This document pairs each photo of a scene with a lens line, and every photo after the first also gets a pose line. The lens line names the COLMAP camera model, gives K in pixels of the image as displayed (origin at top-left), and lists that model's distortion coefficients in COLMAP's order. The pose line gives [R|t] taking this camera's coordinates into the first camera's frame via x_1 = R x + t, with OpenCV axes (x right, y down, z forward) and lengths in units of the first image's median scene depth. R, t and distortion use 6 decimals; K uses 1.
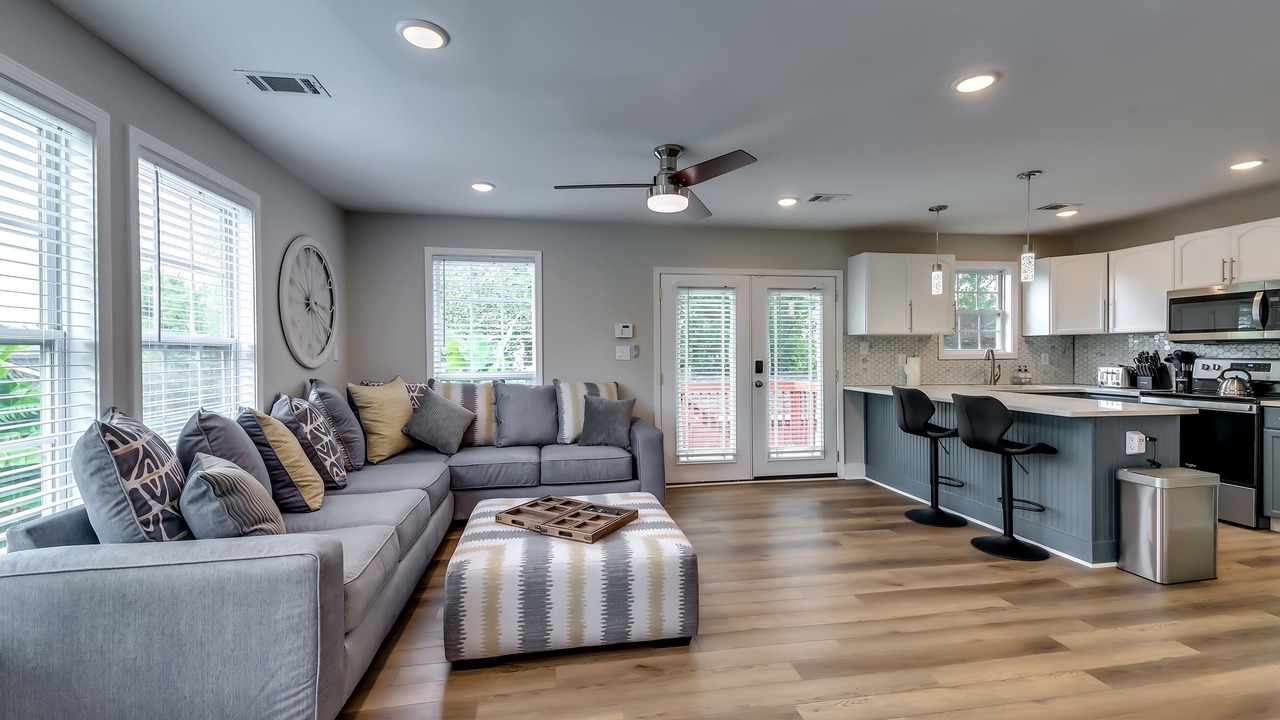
lens RADIAL K [[537.7, 0, 643.3], [0, 537.7, 357.1], [0, 0, 1]] dist [0.027794, -0.002836]
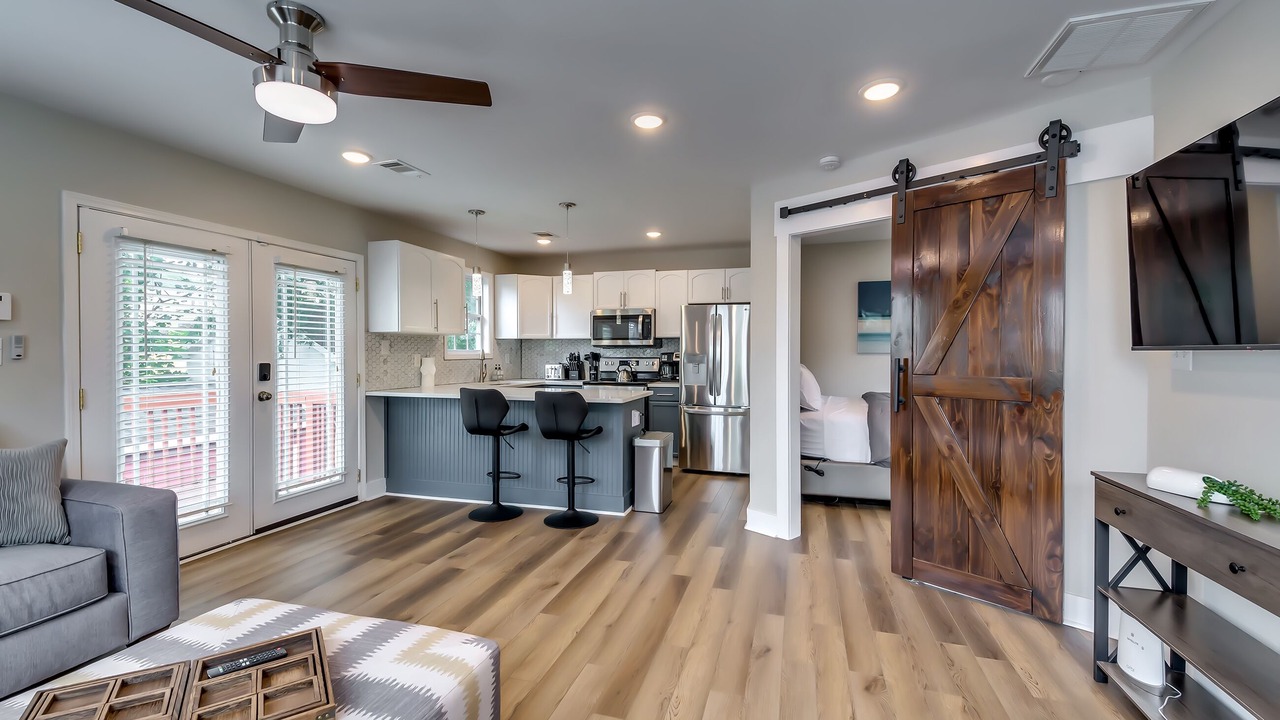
lens RADIAL K [[537.7, 0, 638.0], [0, 537.7, 356.1], [0, 0, 1]] dist [0.027794, -0.002836]
pose [[0.451487, -0.001587, 0.892276, -0.225900], [0.004149, 0.999991, -0.000321, -0.000608], [-0.892268, 0.003847, 0.451490, 0.265160]]
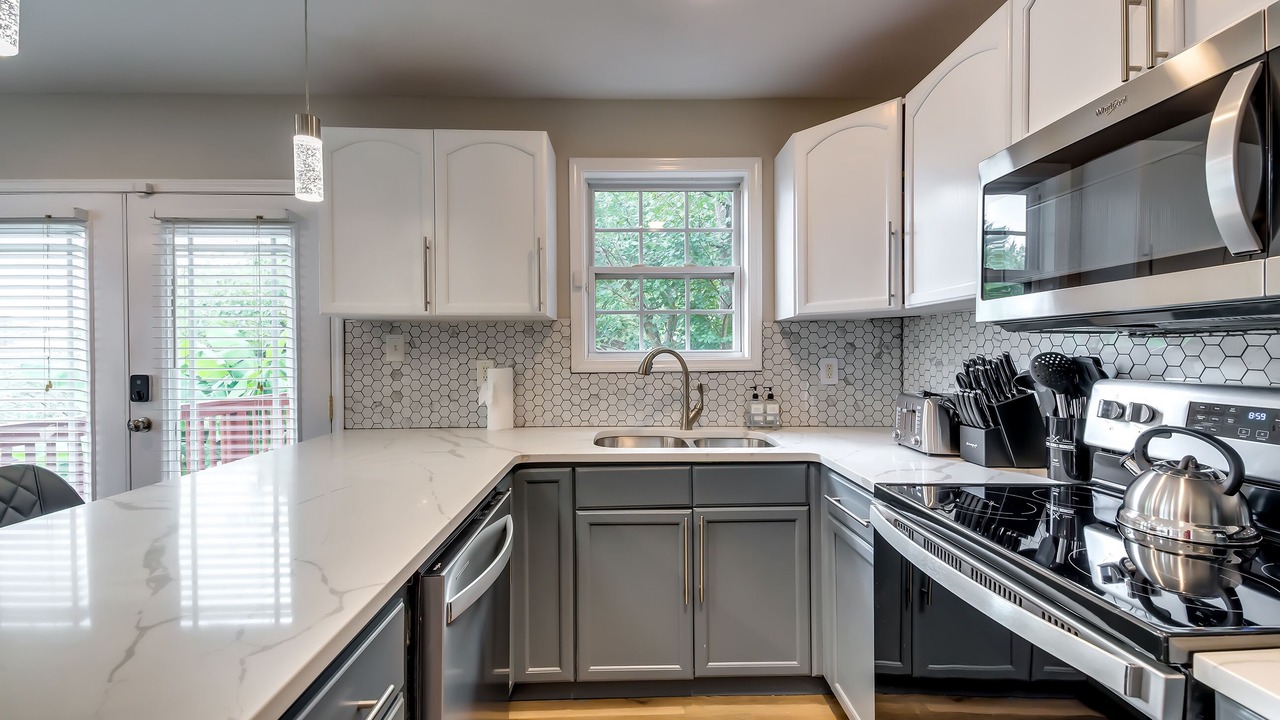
lens RADIAL K [[537.7, 0, 627.5], [0, 537.7, 354.3], [0, 0, 1]] dist [0.027794, -0.002836]
pose [[0.990507, 0.000074, -0.137463, 0.779401], [-0.000958, 0.999979, -0.006363, -0.009621], [0.137460, 0.006434, 0.990486, 0.653279]]
